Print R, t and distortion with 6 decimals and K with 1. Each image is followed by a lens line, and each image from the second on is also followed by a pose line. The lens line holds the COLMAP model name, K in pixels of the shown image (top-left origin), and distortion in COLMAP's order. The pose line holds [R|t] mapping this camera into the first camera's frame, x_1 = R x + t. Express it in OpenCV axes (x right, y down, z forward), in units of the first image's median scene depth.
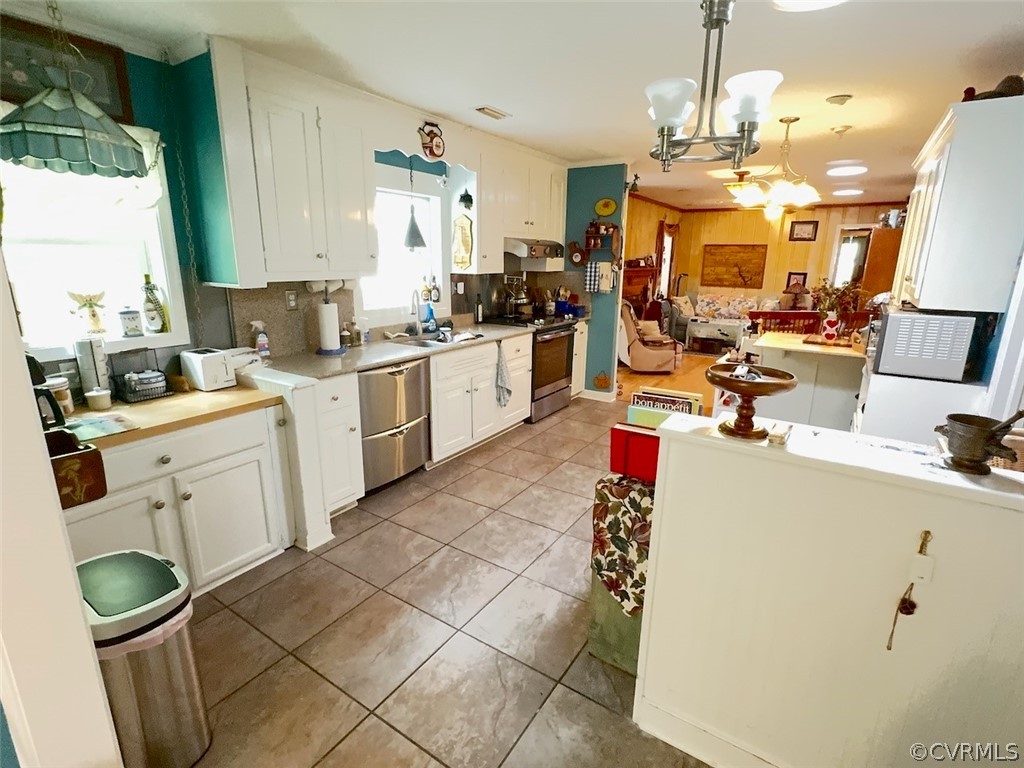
lens RADIAL K [[504.9, 0, 512.3], [0, 504.9, 386.3], [0, 0, 1]] dist [0.003208, -0.001005]
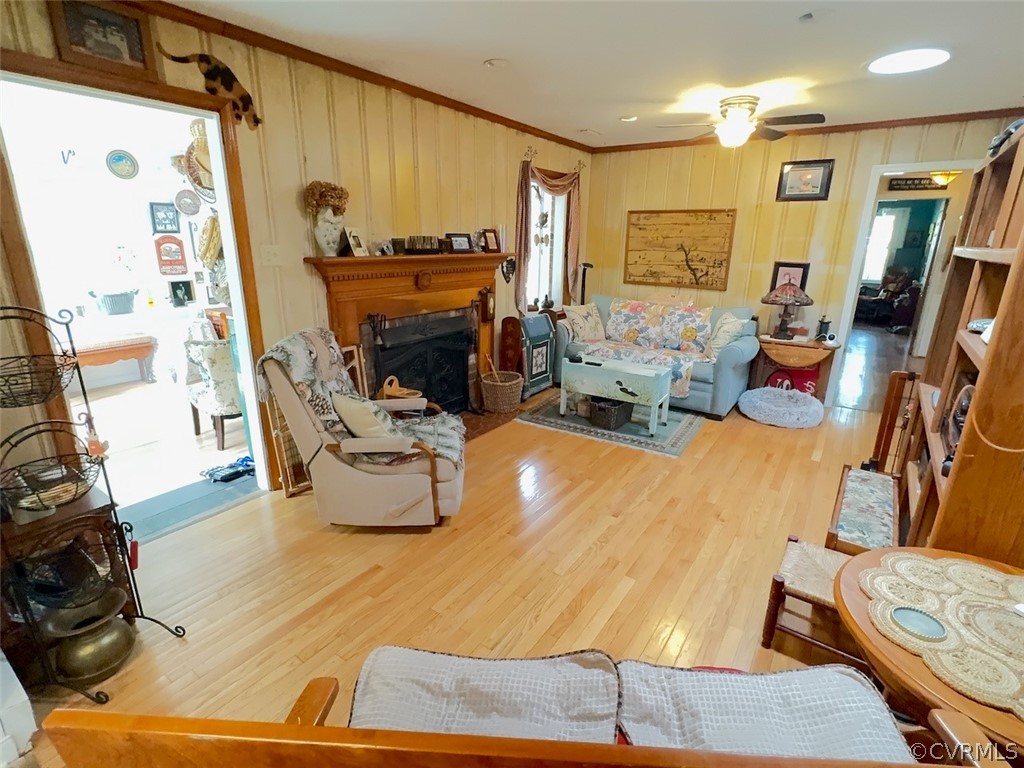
lens RADIAL K [[504.9, 0, 510.7], [0, 504.9, 384.3], [0, 0, 1]] dist [0.003208, -0.001005]
pose [[0.999531, 0.011298, -0.028451, 0.280714], [-0.010285, 0.999317, 0.035503, -0.111064], [0.028833, -0.035194, 0.998964, 0.449158]]
